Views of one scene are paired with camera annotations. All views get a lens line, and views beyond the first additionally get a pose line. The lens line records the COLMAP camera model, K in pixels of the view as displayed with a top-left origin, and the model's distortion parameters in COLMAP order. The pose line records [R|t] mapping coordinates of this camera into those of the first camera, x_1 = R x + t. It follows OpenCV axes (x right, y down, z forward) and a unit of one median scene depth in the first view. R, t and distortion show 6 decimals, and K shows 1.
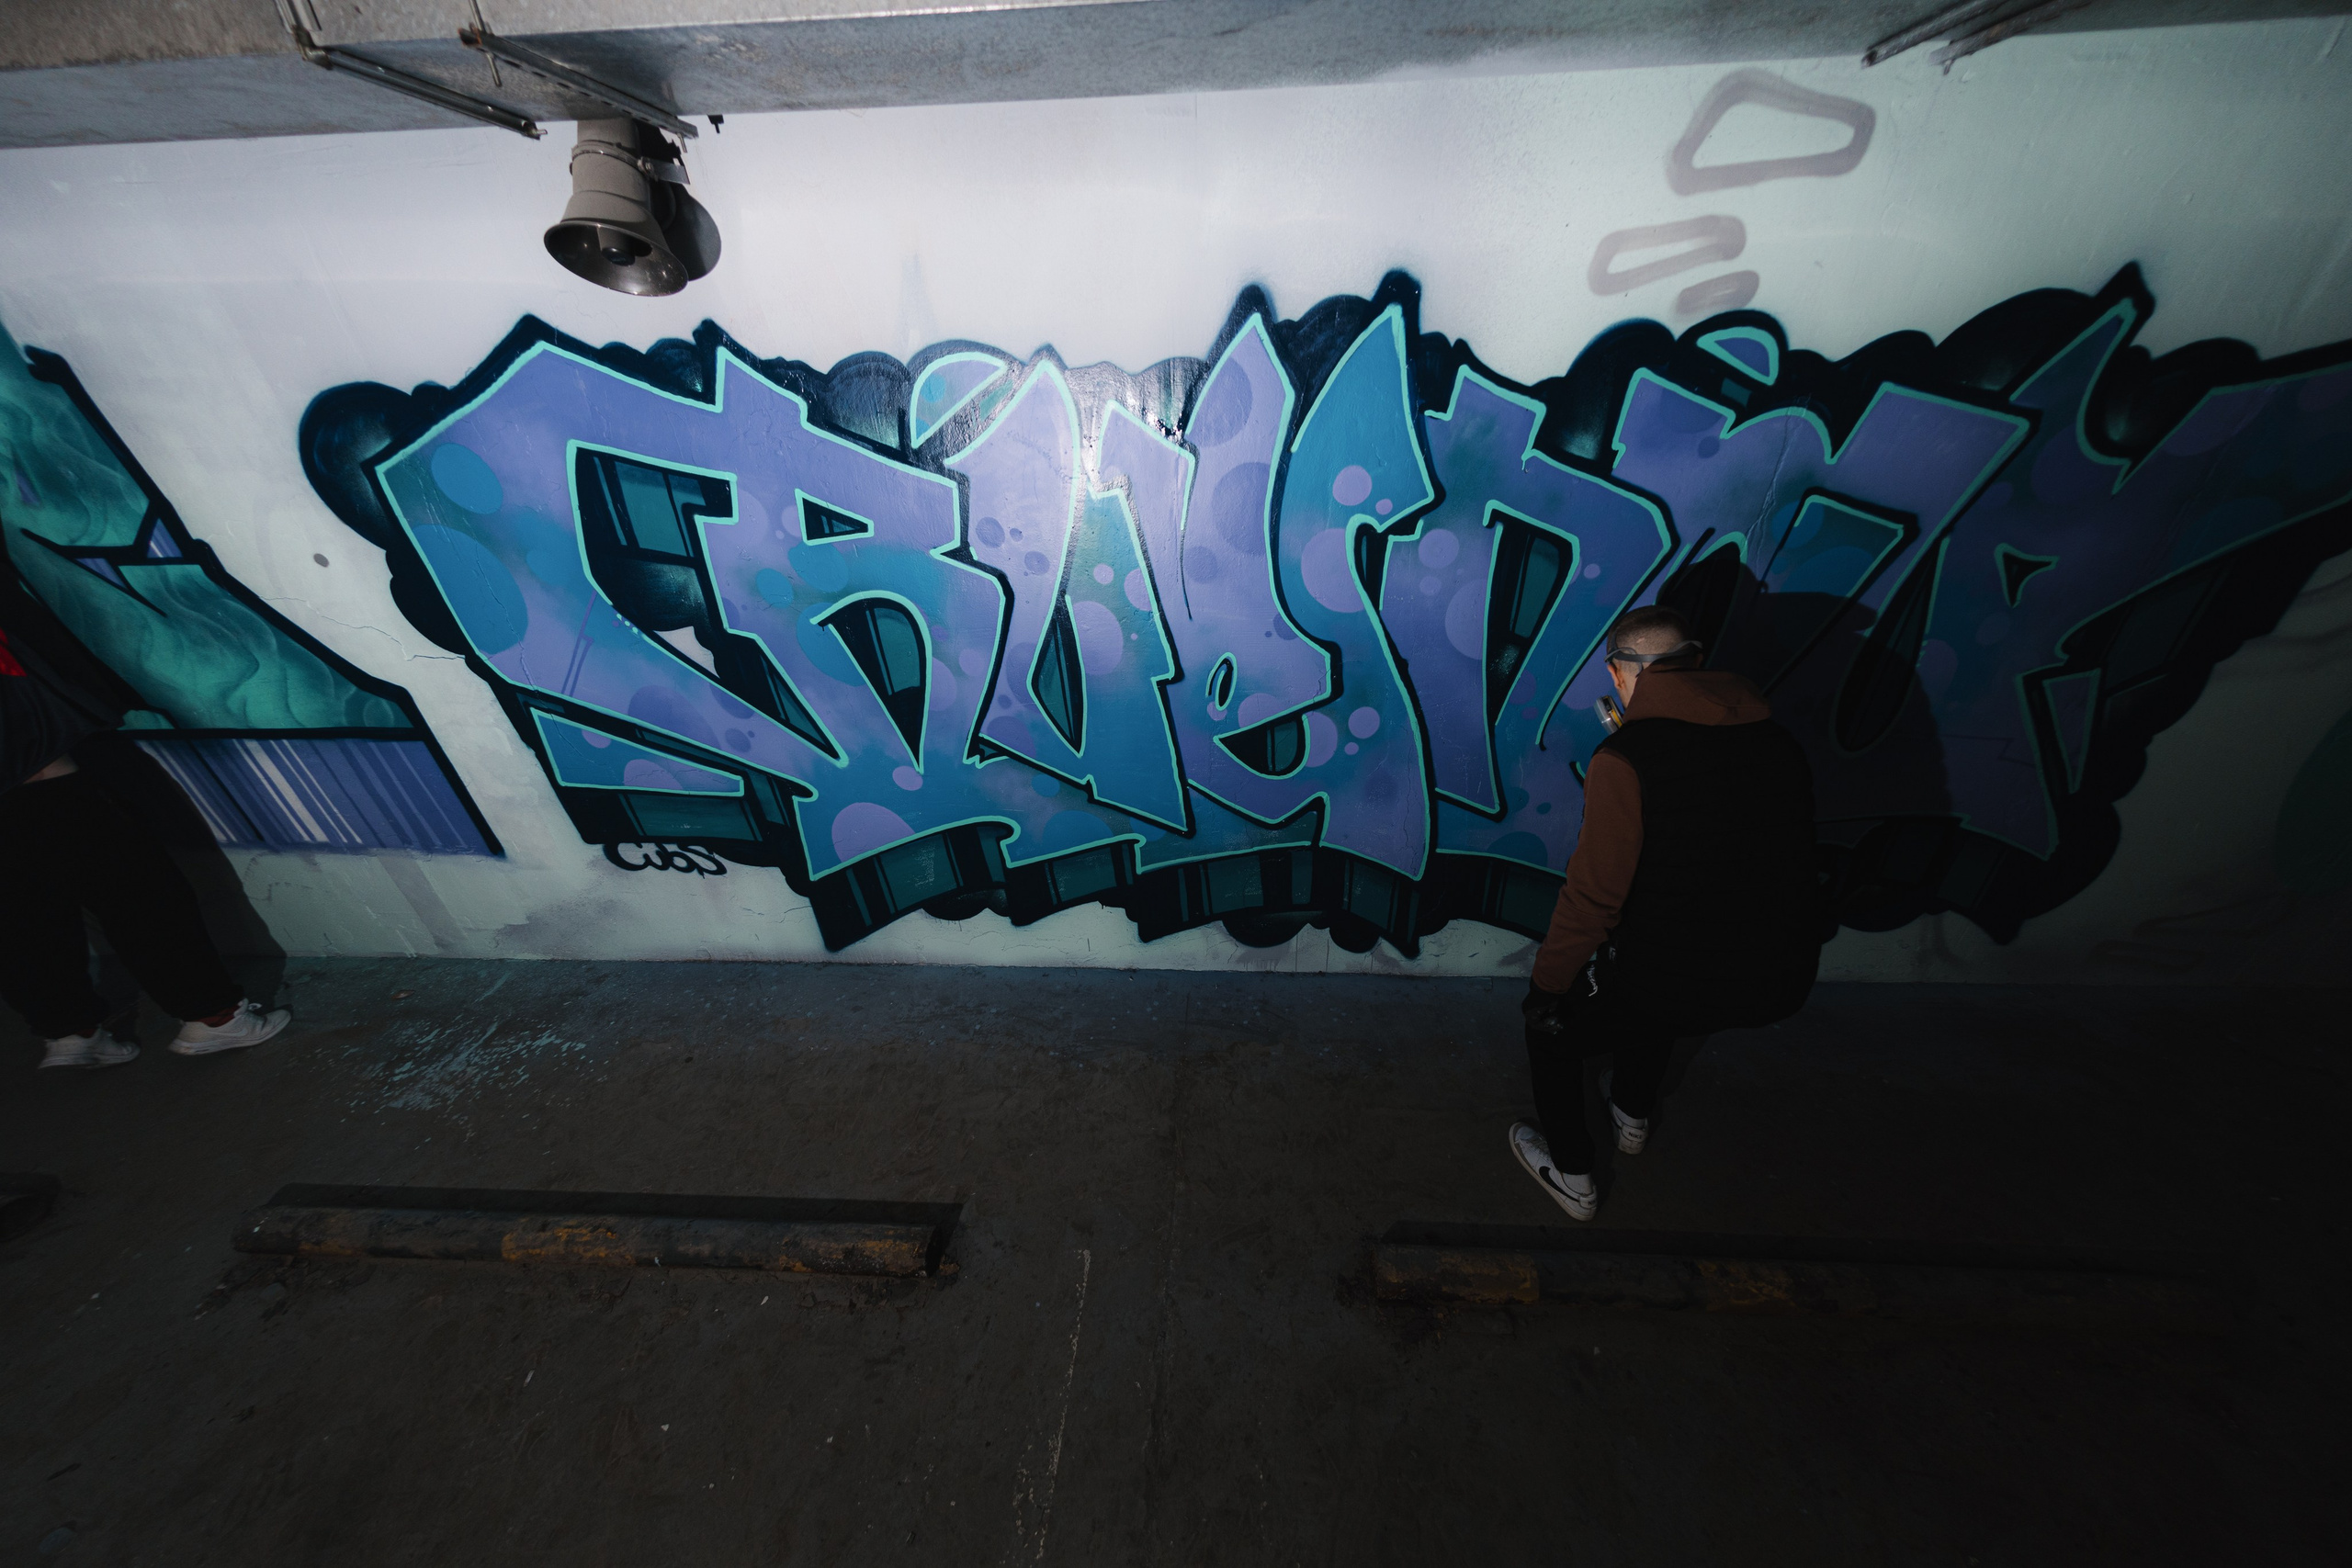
lens RADIAL K [[744.7, 0, 1176.0], [0, 744.7, 784.0], [0, 0, 1]] dist [0.002217, -0.000091]
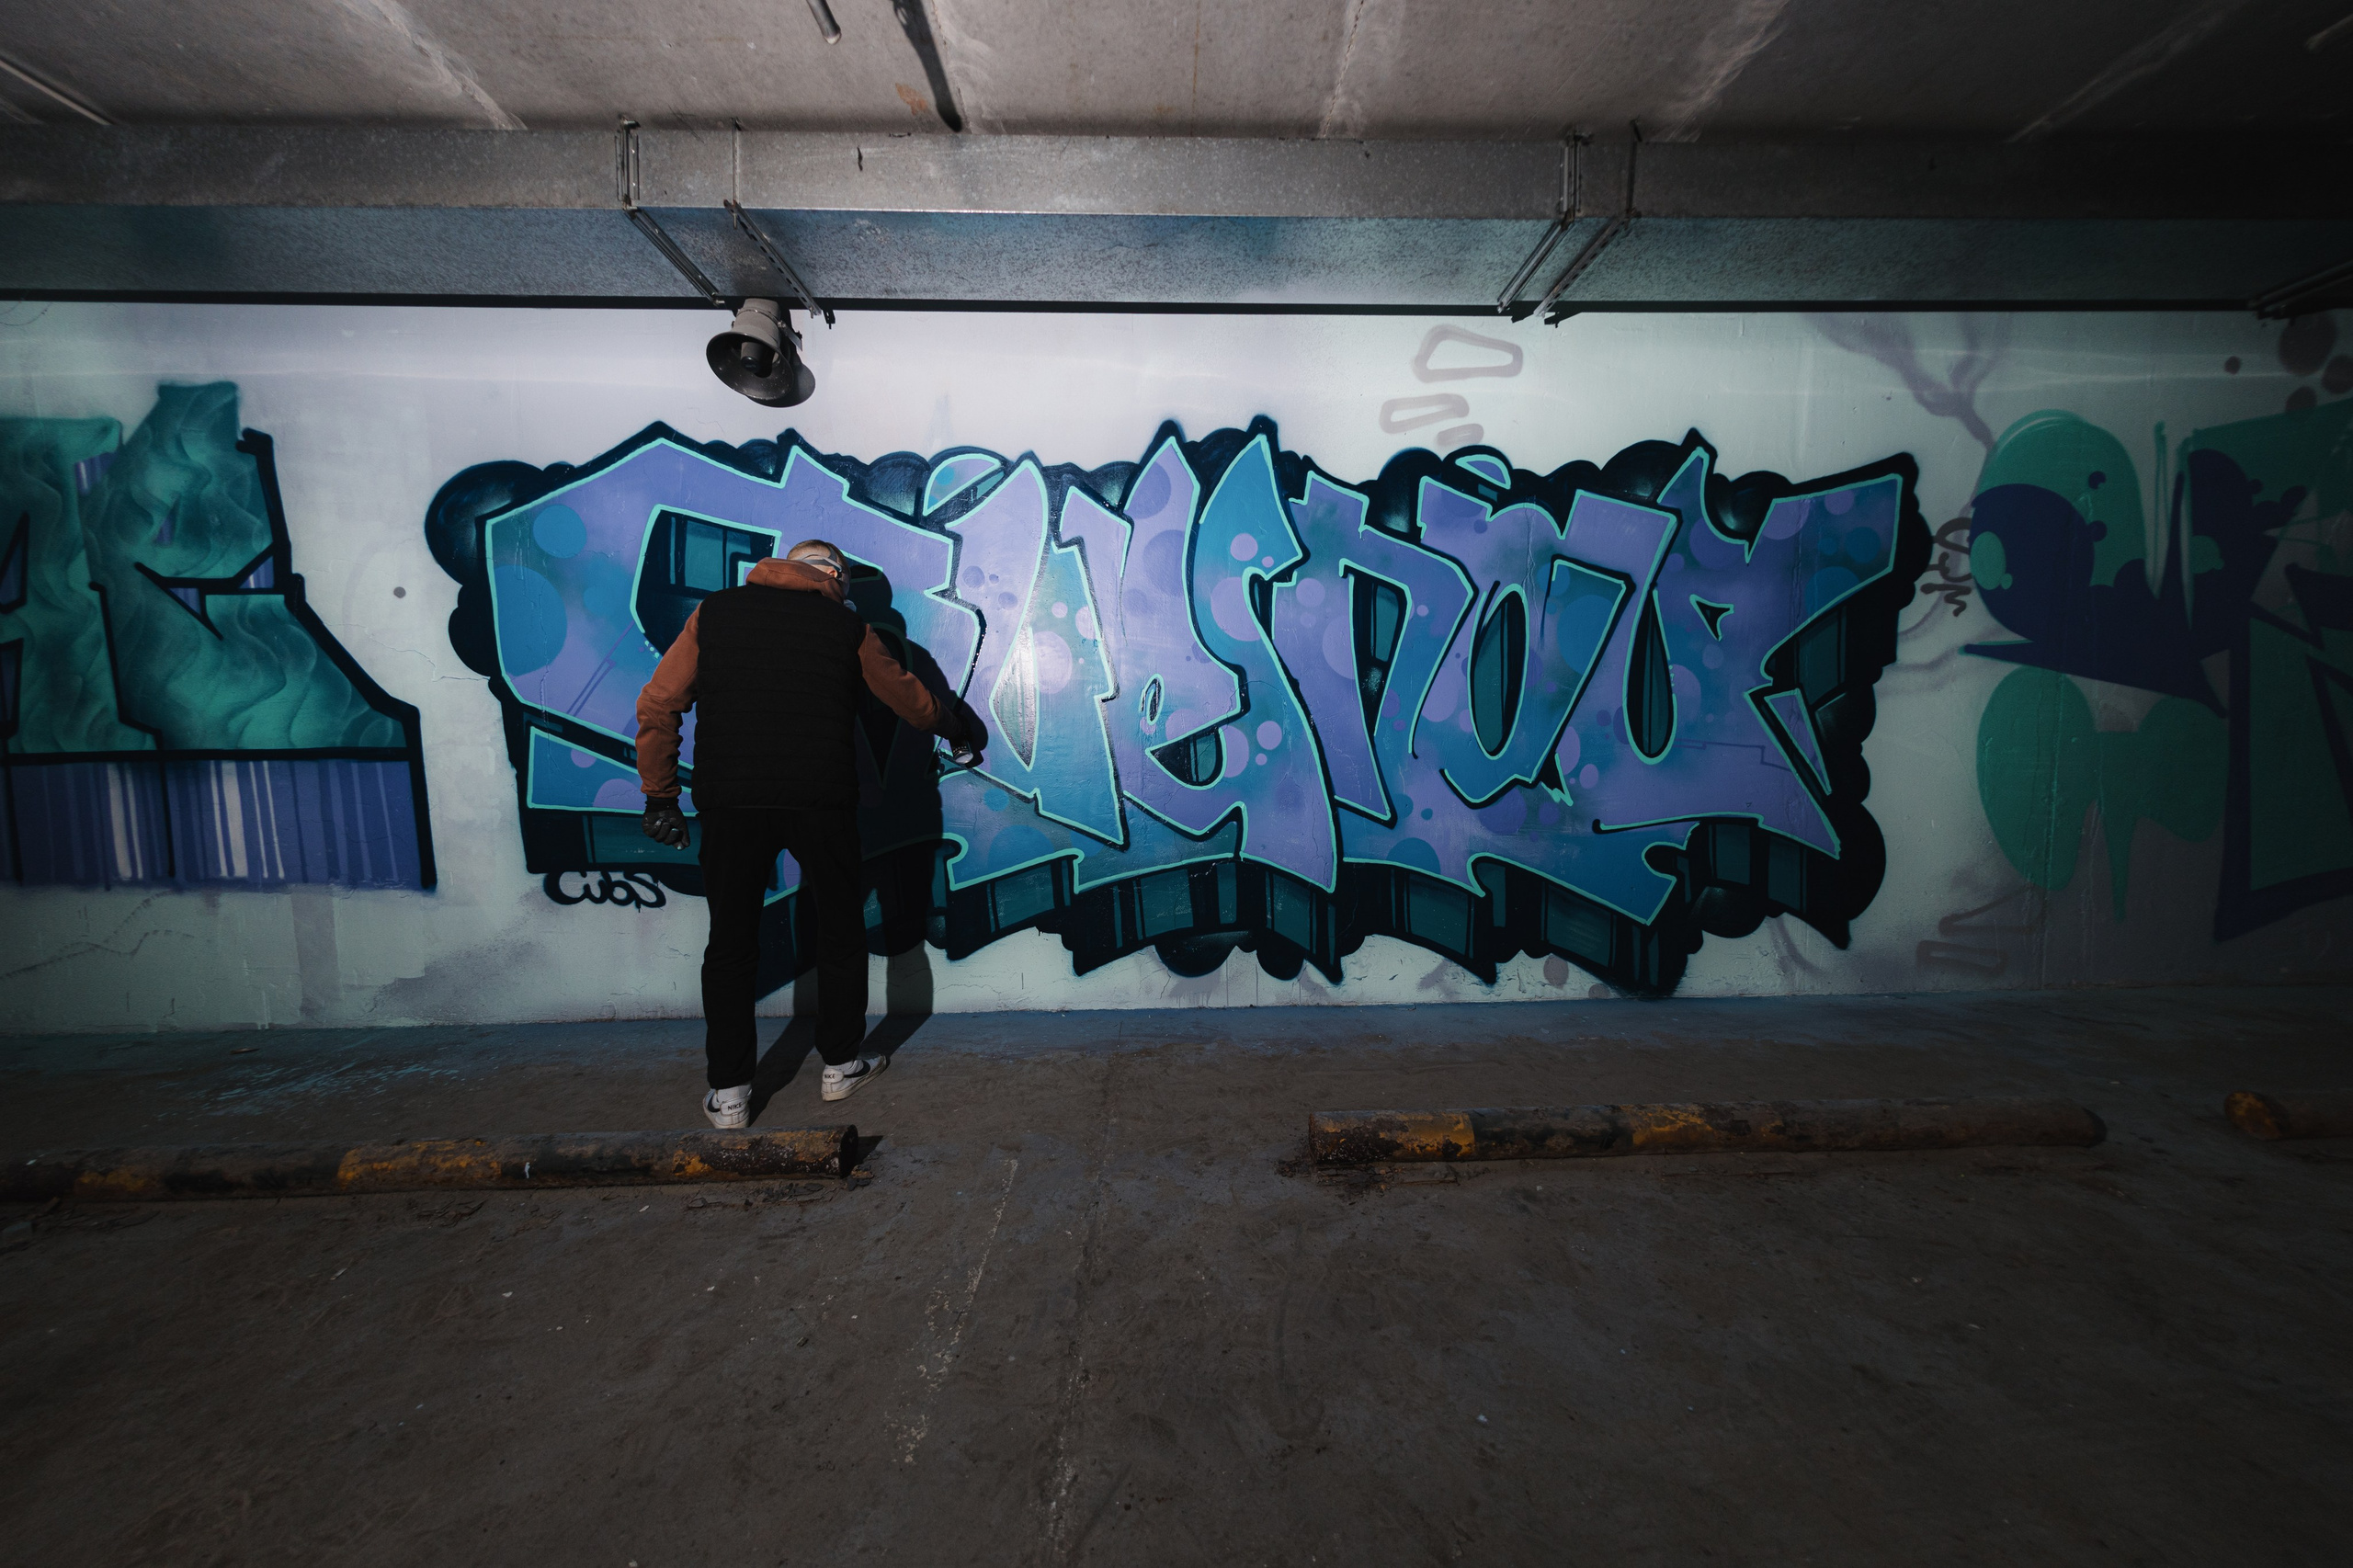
lens RADIAL K [[759.4, 0, 1171.2], [0, 759.4, 789.0], [0, 0, 1]] dist [0.001405, -0.000213]
pose [[0.996370, 0.016342, 0.083540, -0.009579], [0.020934, 0.904222, -0.426550, 0.570932], [-0.082509, 0.426751, 0.900598, -0.069993]]
